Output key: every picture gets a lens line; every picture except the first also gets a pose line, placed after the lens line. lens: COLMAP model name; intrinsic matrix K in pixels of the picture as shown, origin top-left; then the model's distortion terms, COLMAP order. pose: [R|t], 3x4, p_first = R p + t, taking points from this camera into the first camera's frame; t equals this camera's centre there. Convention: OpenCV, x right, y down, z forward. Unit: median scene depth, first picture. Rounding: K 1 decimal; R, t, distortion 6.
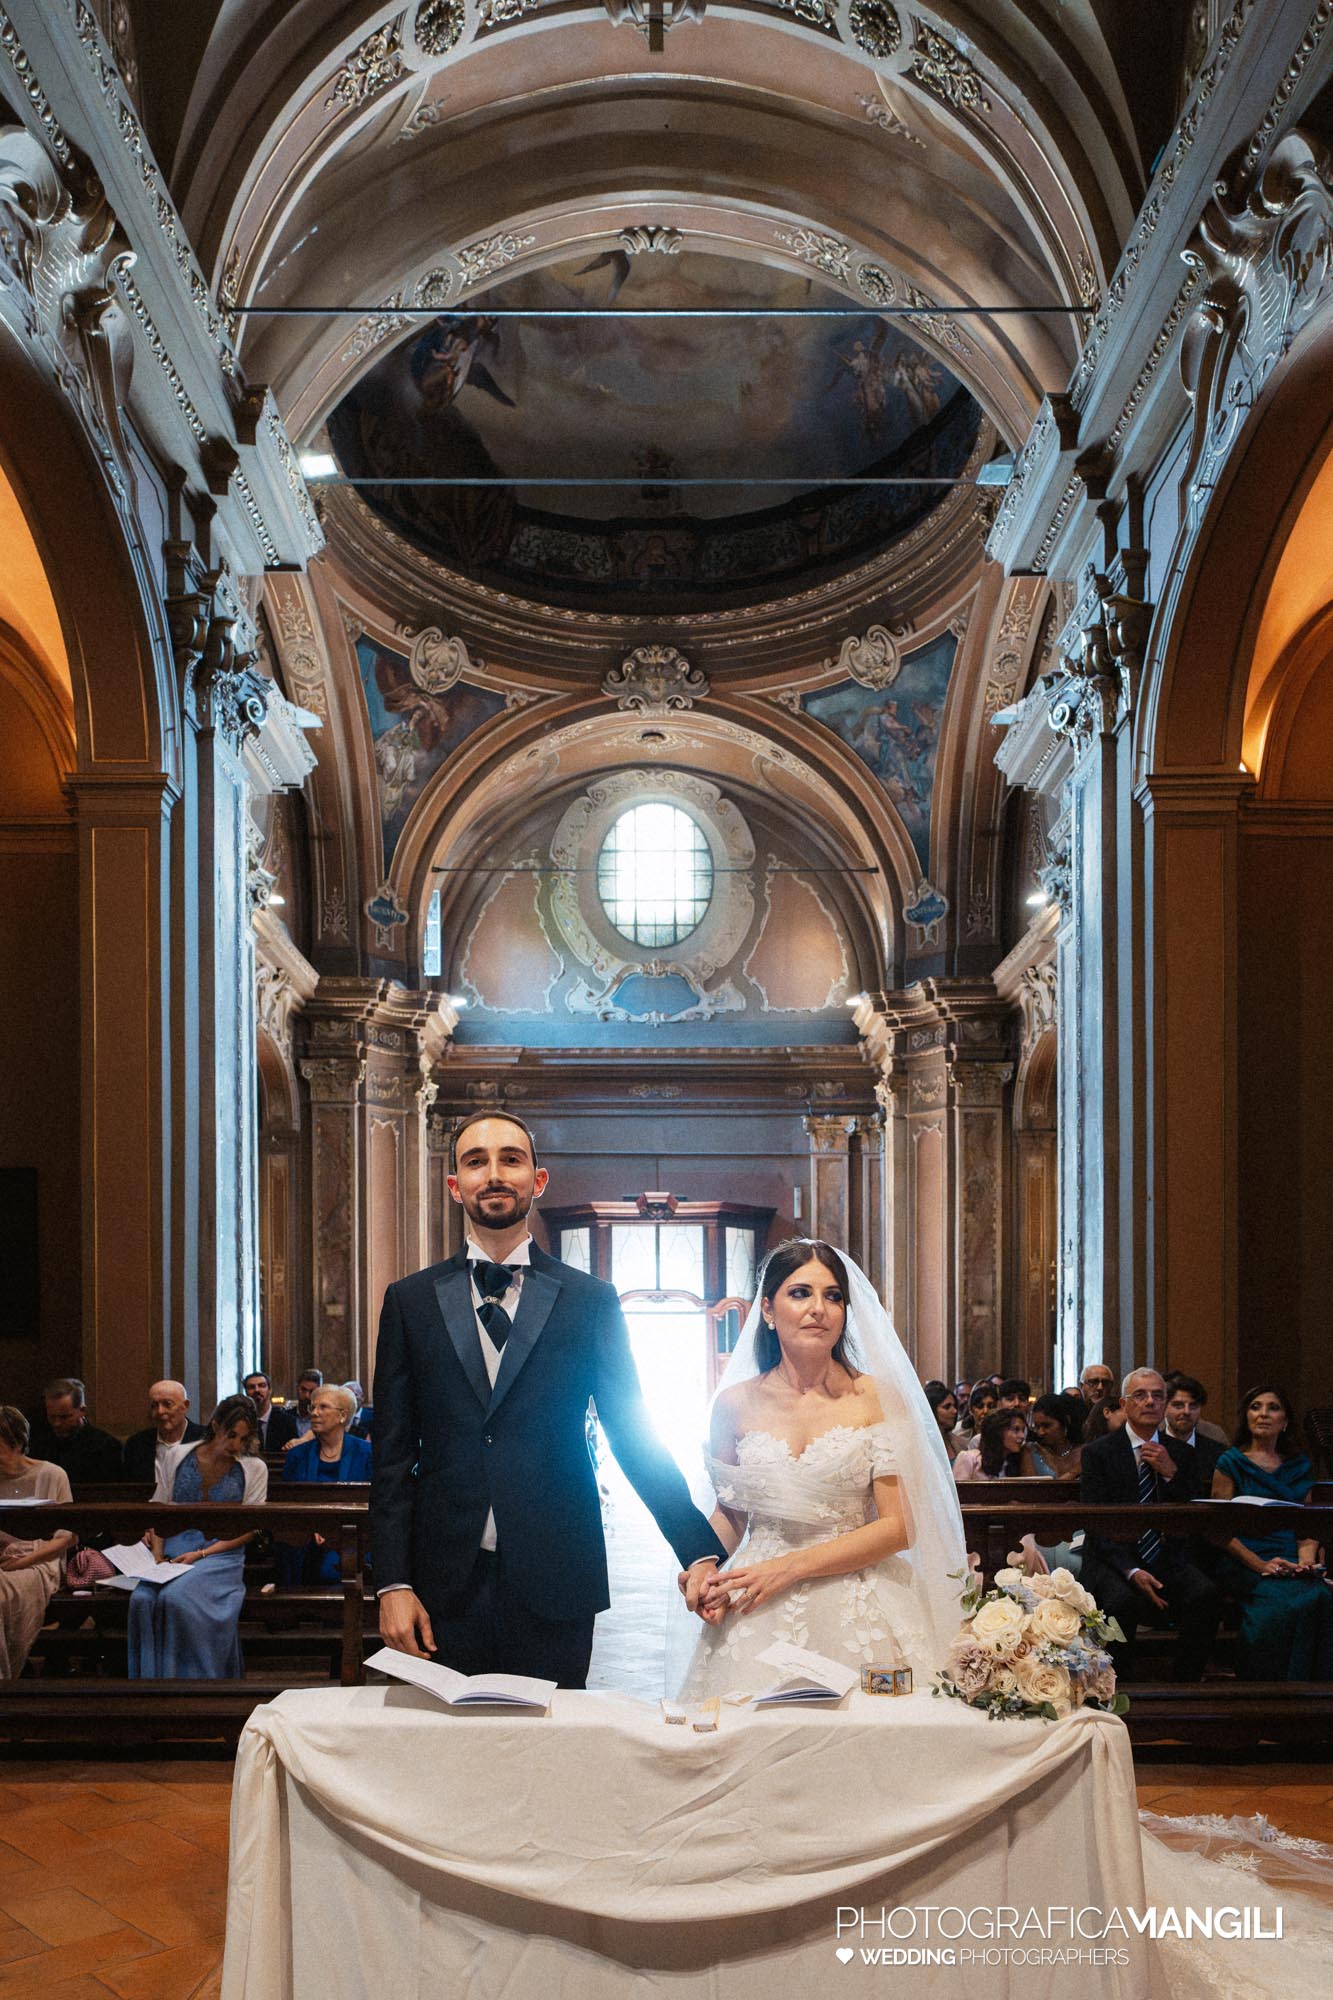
lens RADIAL K [[1415.4, 0, 630.7], [0, 1415.4, 1356.8], [0, 0, 1]] dist [-0.003610, 0.004251]
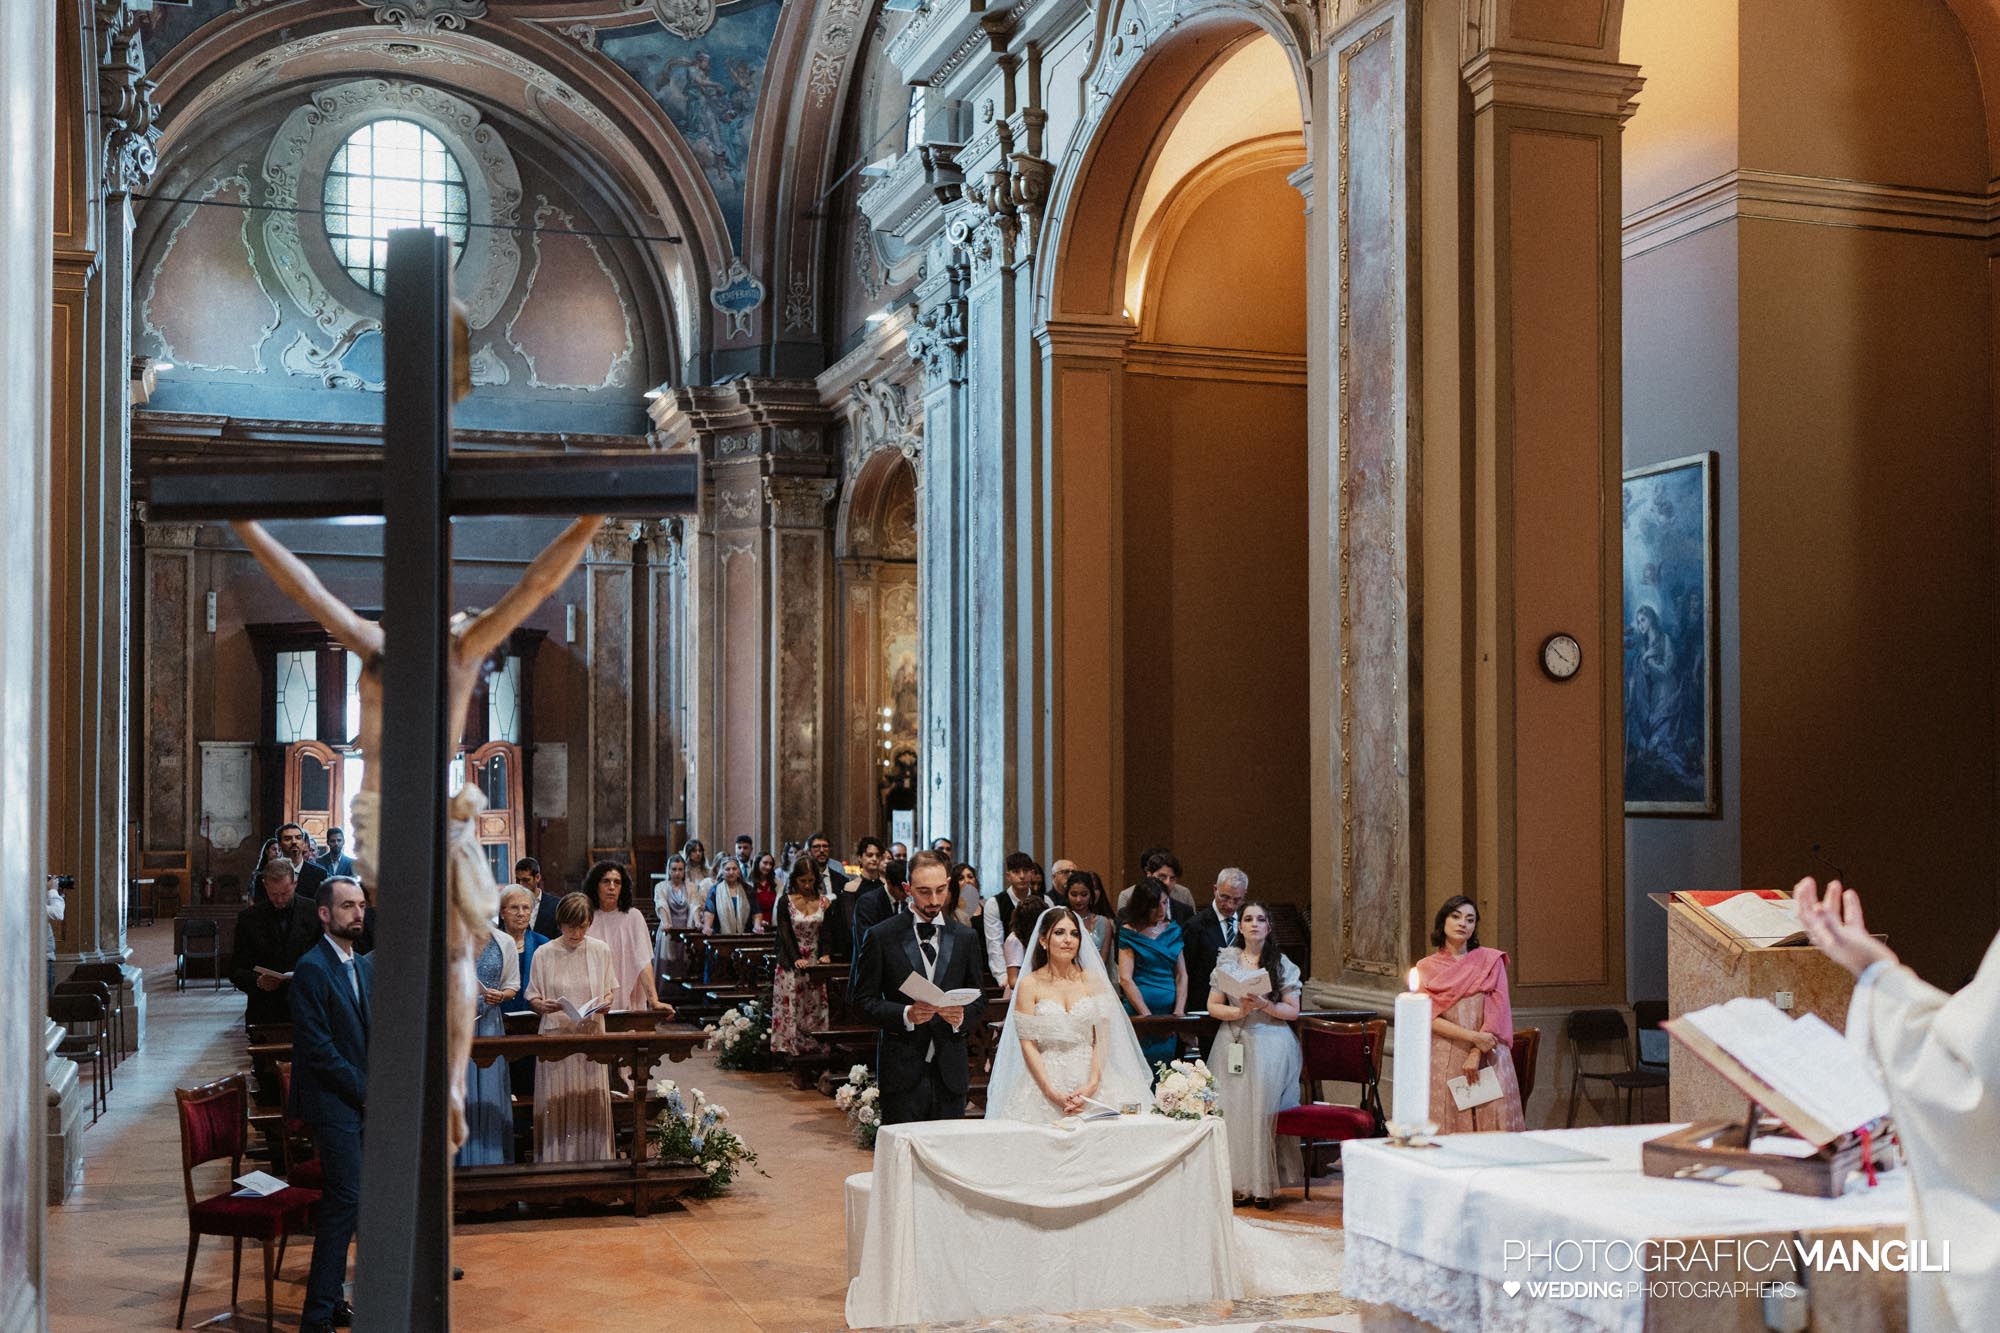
lens RADIAL K [[1971.2, 0, 797.0], [0, 1971.2, 723.7], [0, 0, 1]] dist [-0.009599, 0.000000]
pose [[0.958212, 0.011451, 0.285829, -0.098756], [-0.004069, 0.999643, -0.026408, -0.025080], [-0.286029, 0.024141, 0.957917, -0.153921]]
